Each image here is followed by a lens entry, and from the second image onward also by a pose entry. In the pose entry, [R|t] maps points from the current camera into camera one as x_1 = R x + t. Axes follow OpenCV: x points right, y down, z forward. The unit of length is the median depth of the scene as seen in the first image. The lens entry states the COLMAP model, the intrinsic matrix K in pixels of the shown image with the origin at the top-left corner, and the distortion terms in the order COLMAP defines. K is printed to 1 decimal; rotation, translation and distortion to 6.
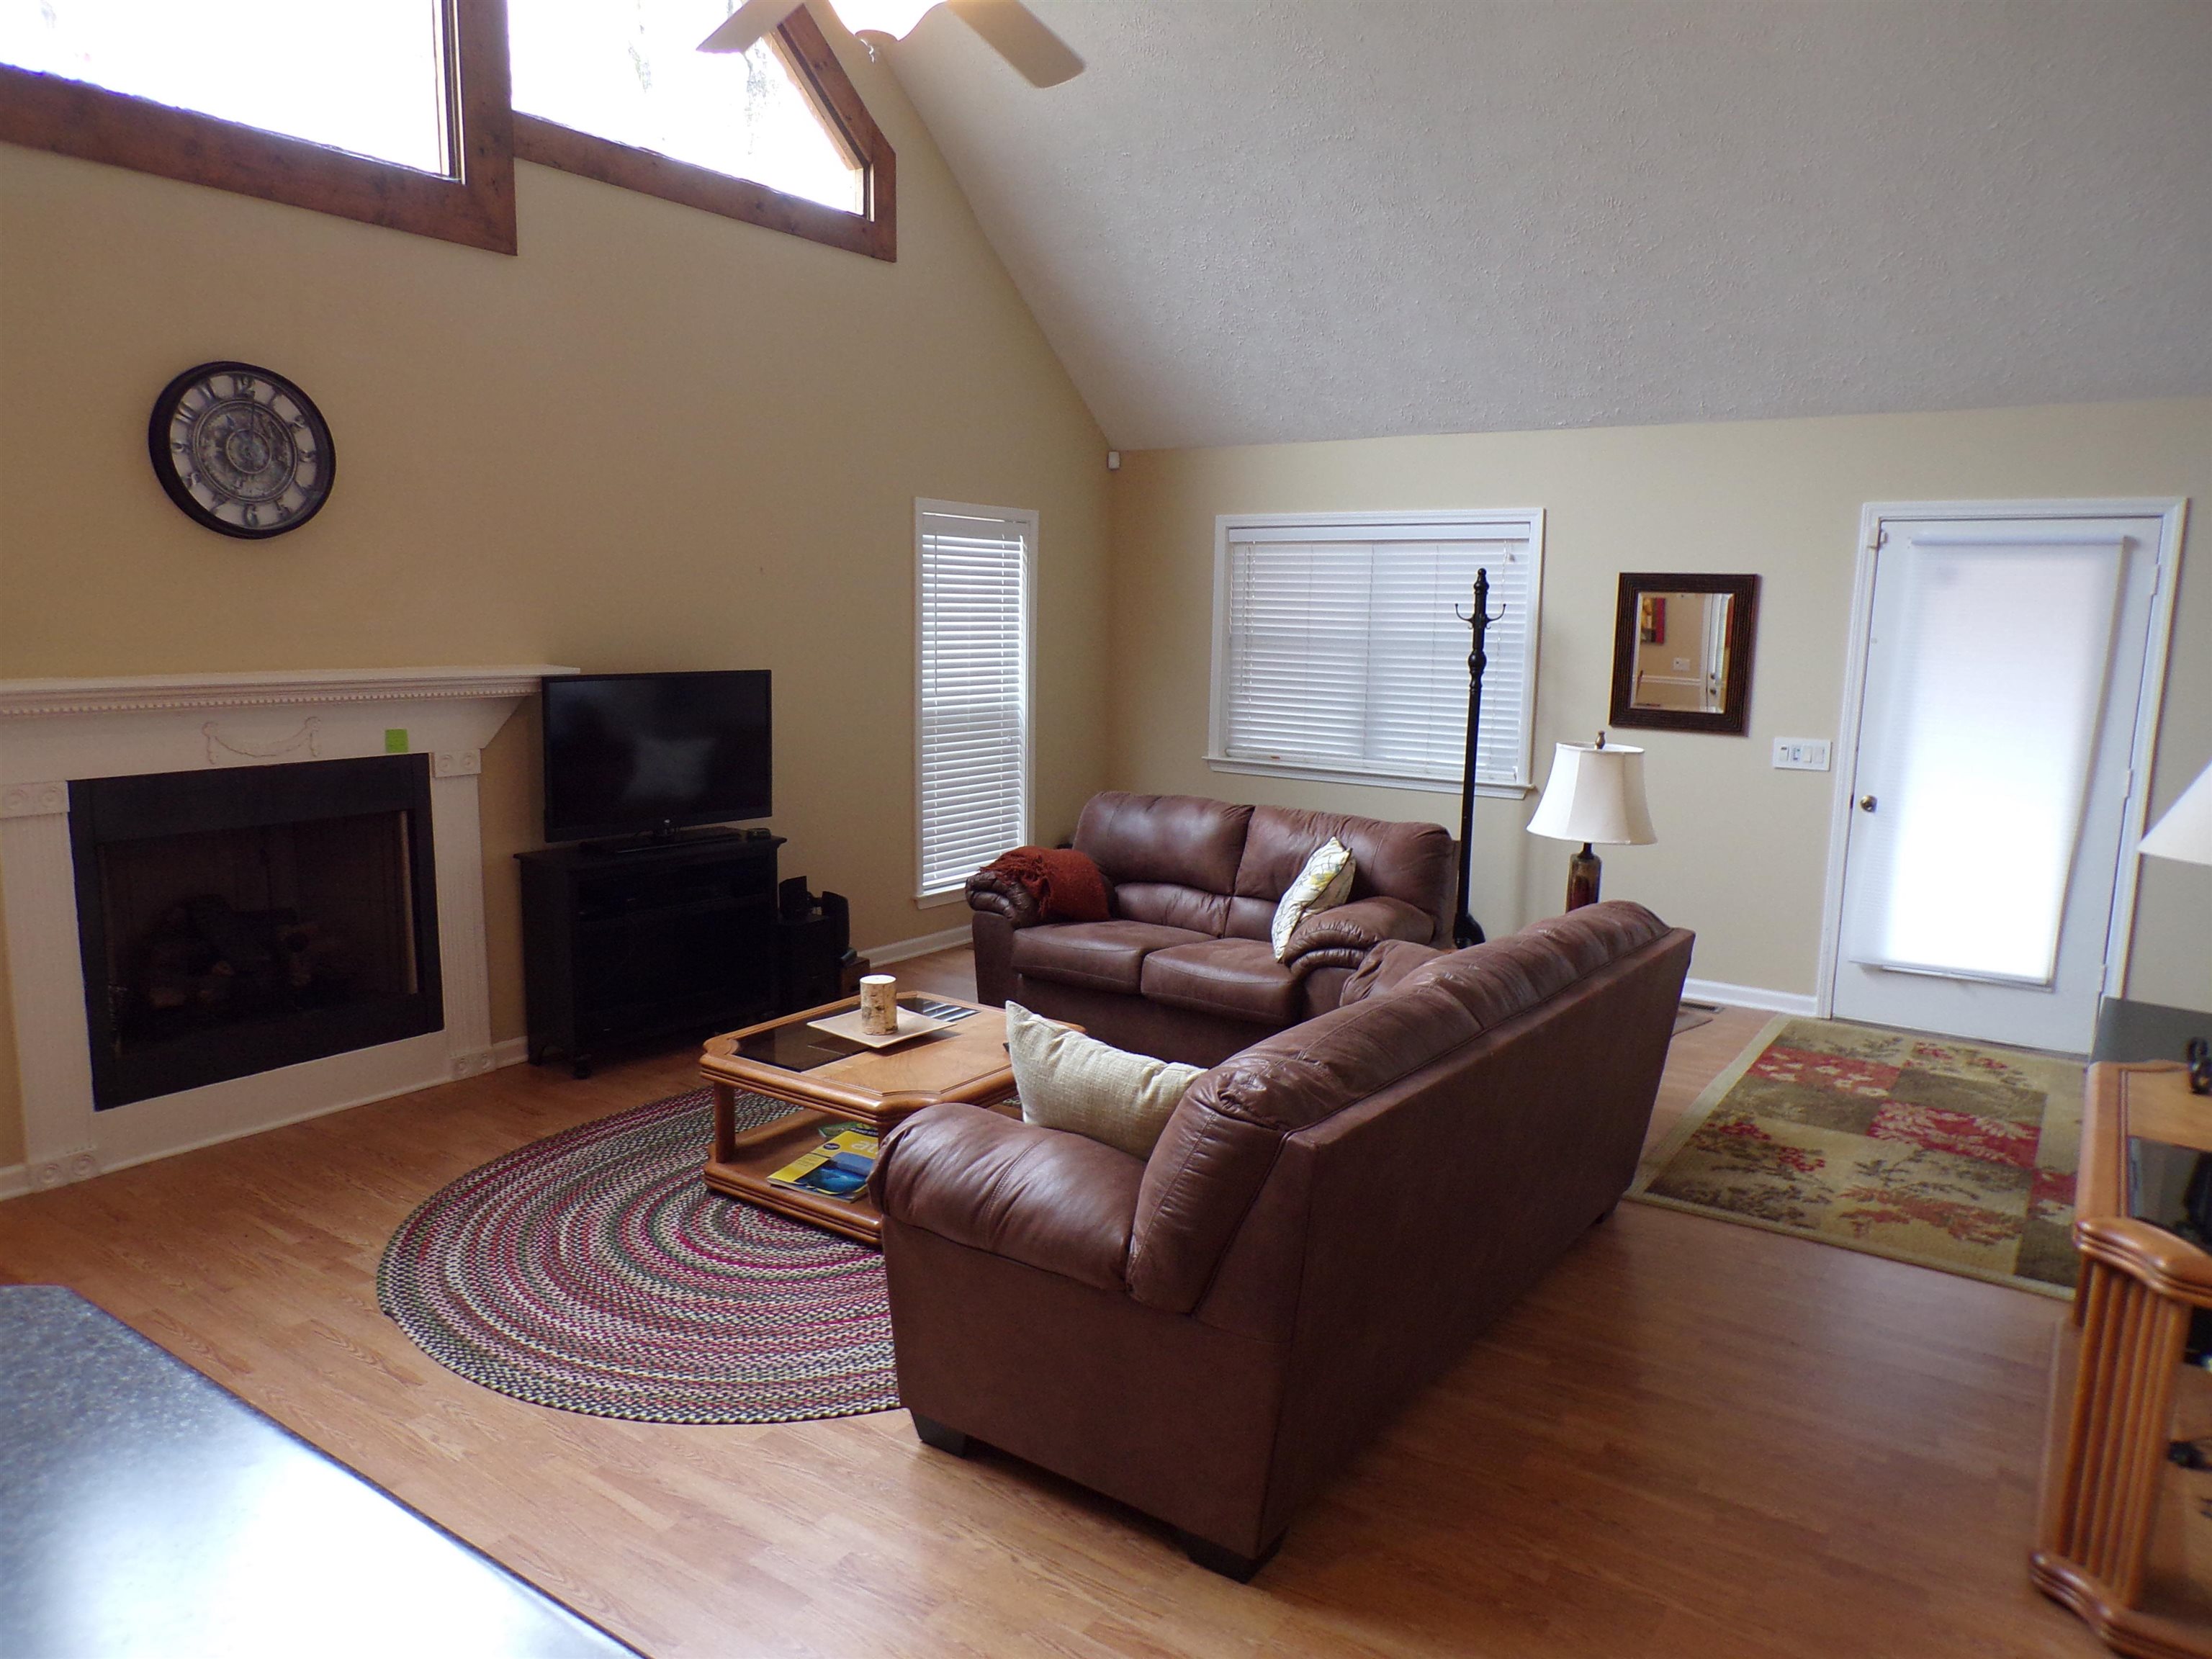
lens RADIAL K [[1485.2, 0, 1106.0], [0, 1485.2, 829.5], [0, 0, 1]] dist [-0.001532, 0.016849]
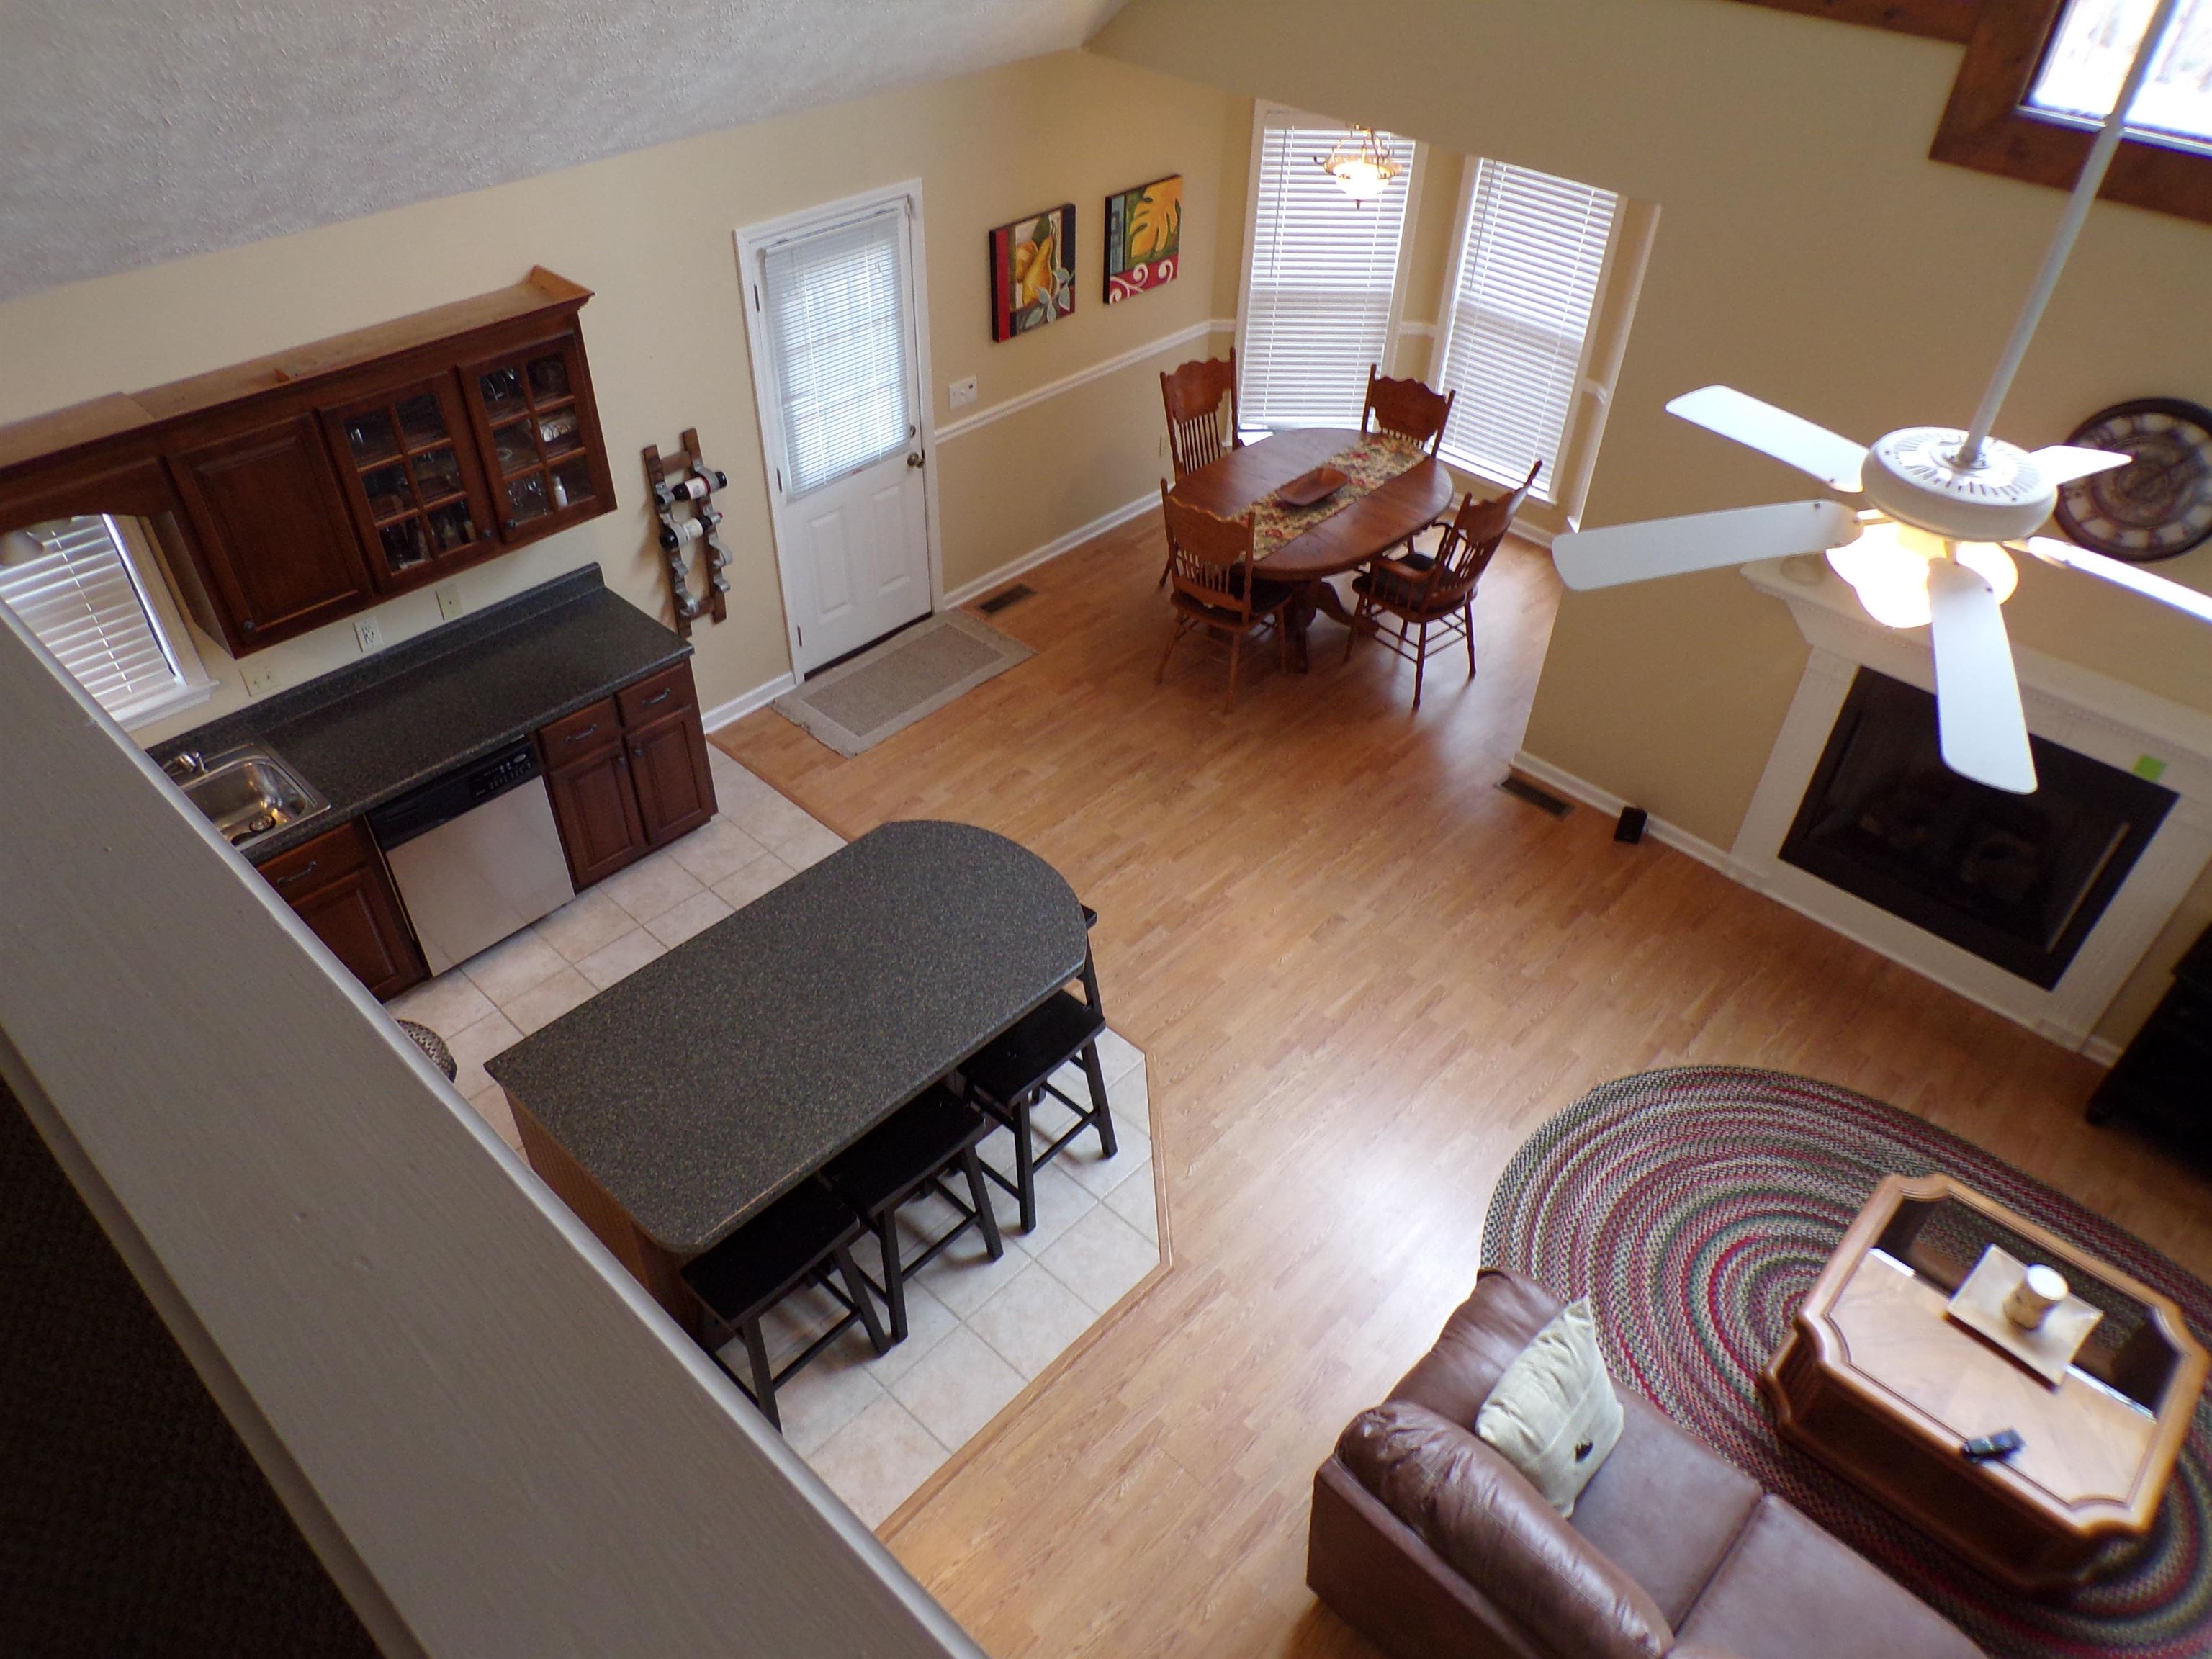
lens RADIAL K [[1499.9, 0, 1108.4], [0, 1499.9, 845.4], [0, 0, 1]] dist [-0.026207, 0.032764]
pose [[-0.132115, 0.637661, -0.758903, 0.463964], [-0.190236, 0.735071, 0.650754, -0.601933], [0.972808, 0.230345, 0.024192, 0.326647]]
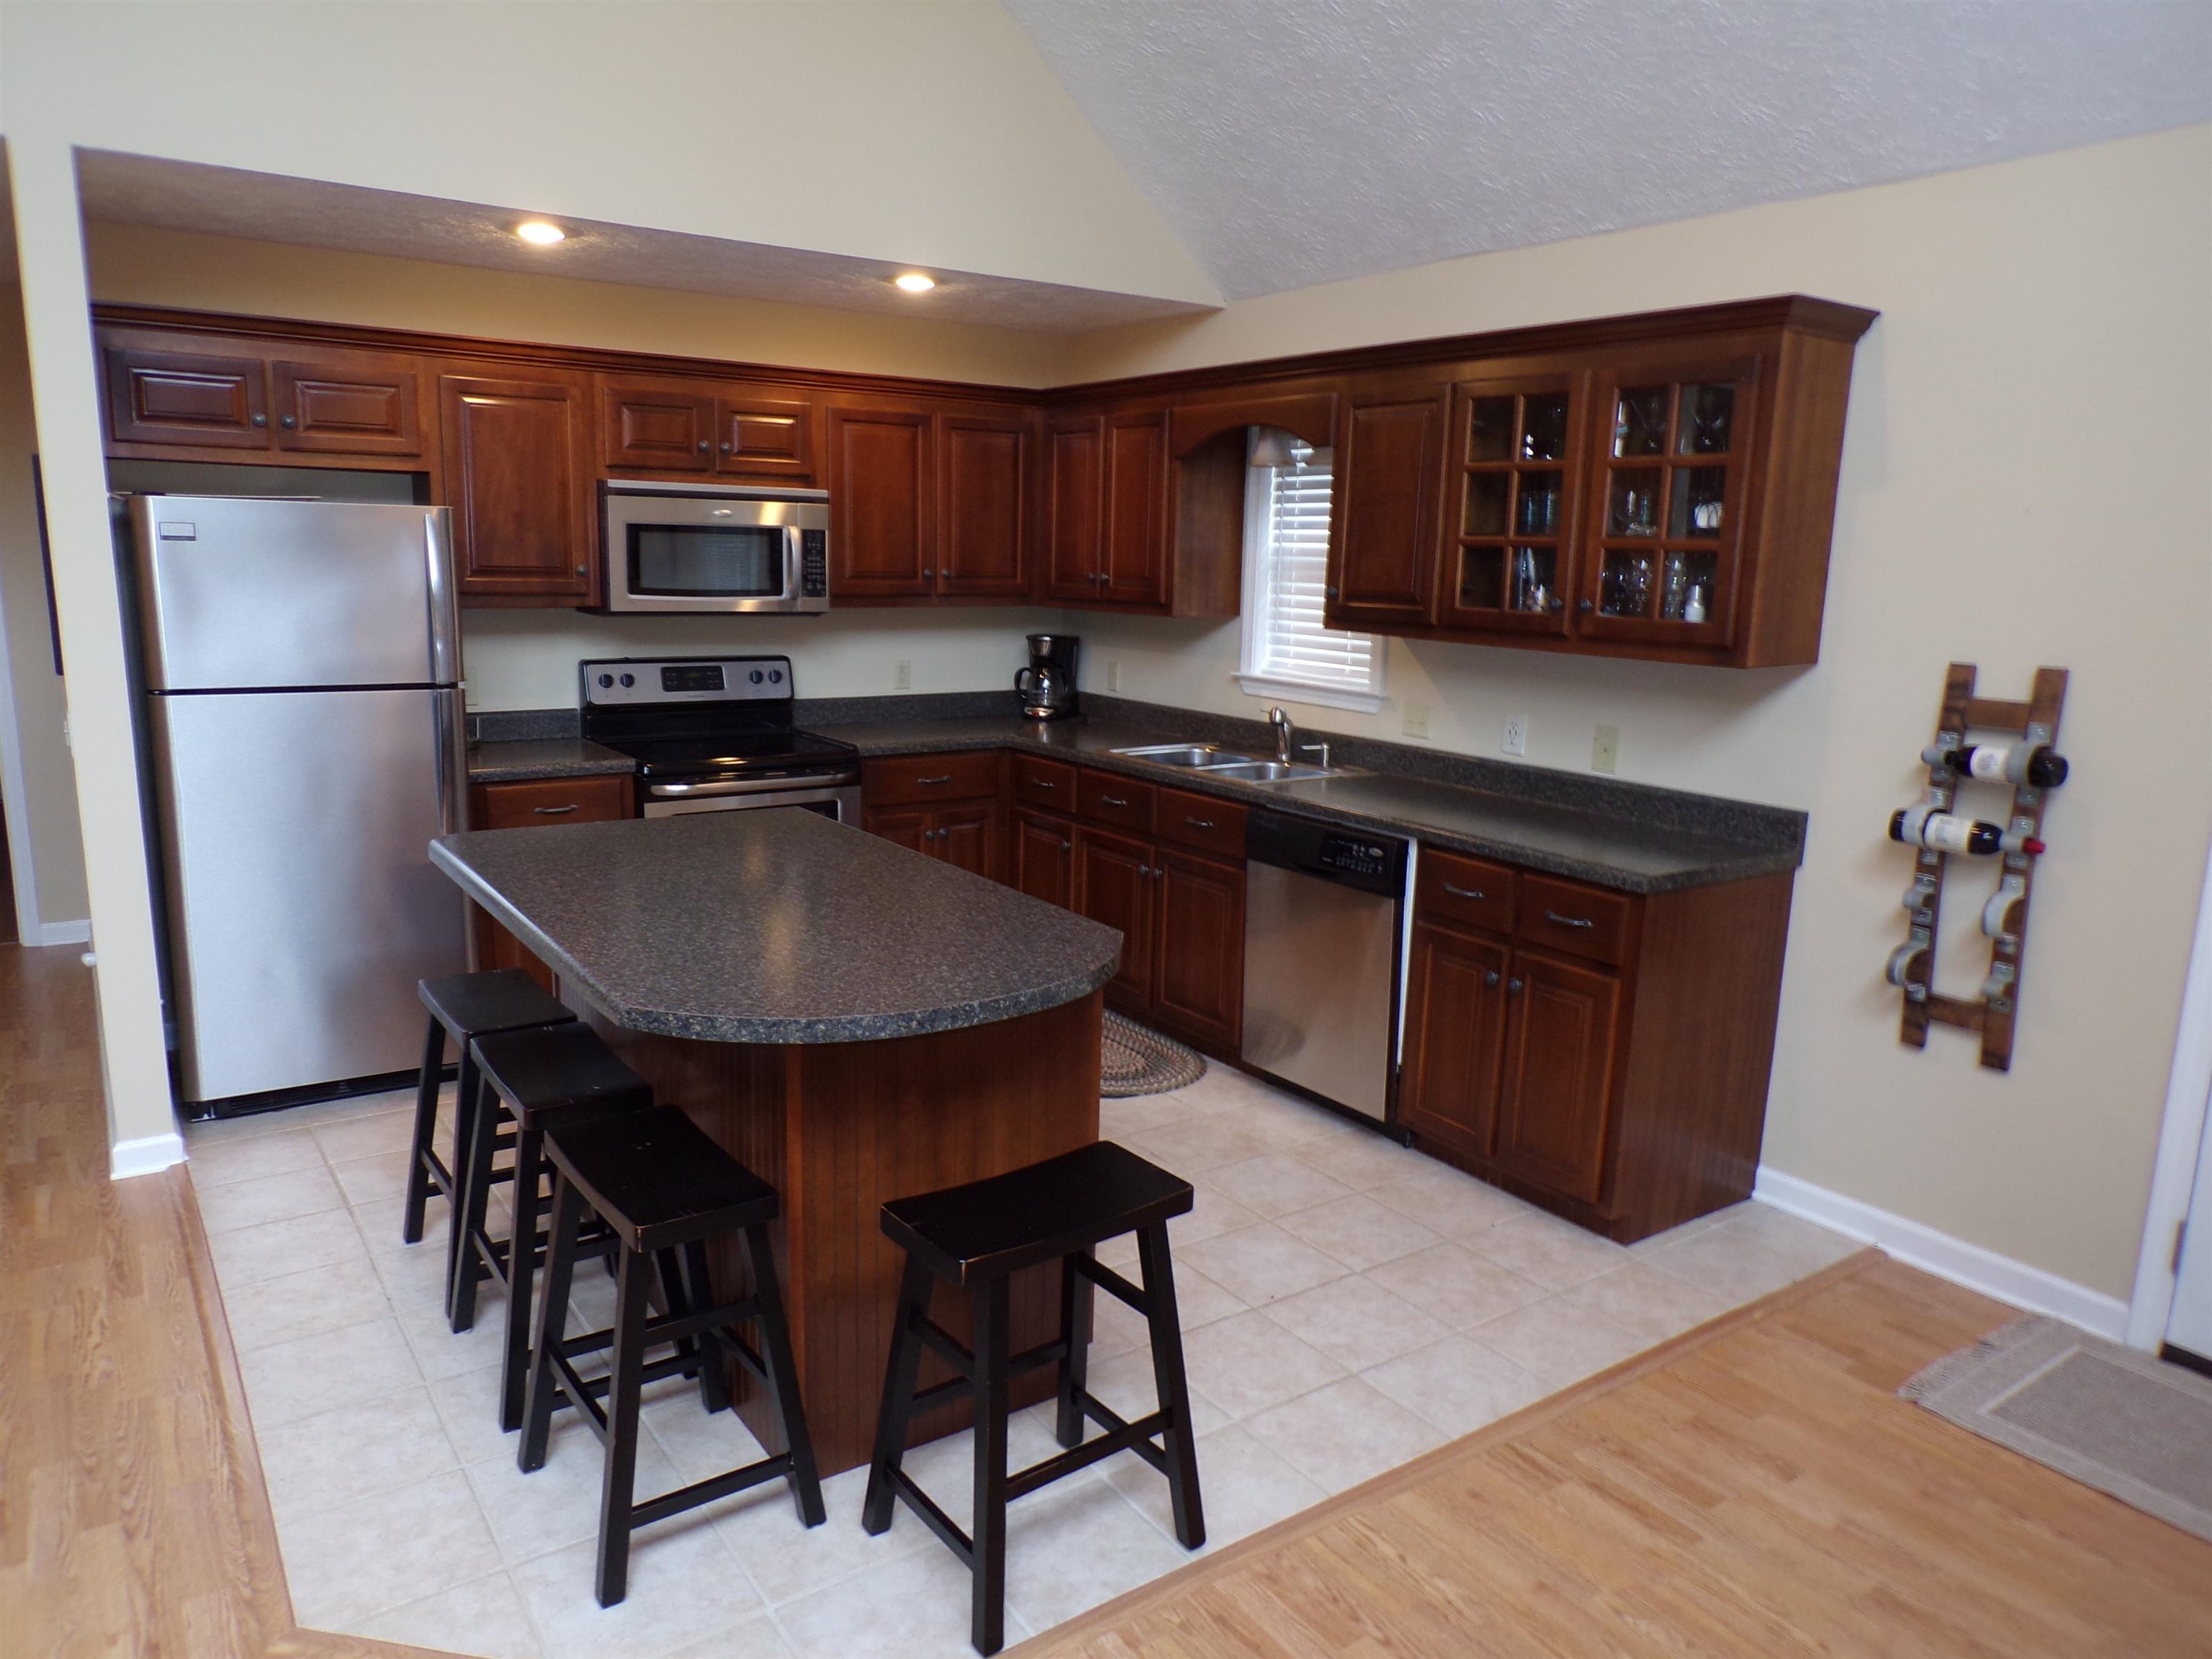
lens RADIAL K [[1499.9, 0, 1108.4], [0, 1499.9, 845.4], [0, 0, 1]] dist [-0.026207, 0.032764]
pose [[-0.941457, -0.106503, 0.319869, -0.509729], [0.011272, 0.938317, 0.345594, -0.125465], [-0.336945, 0.328967, -0.882184, 0.704190]]
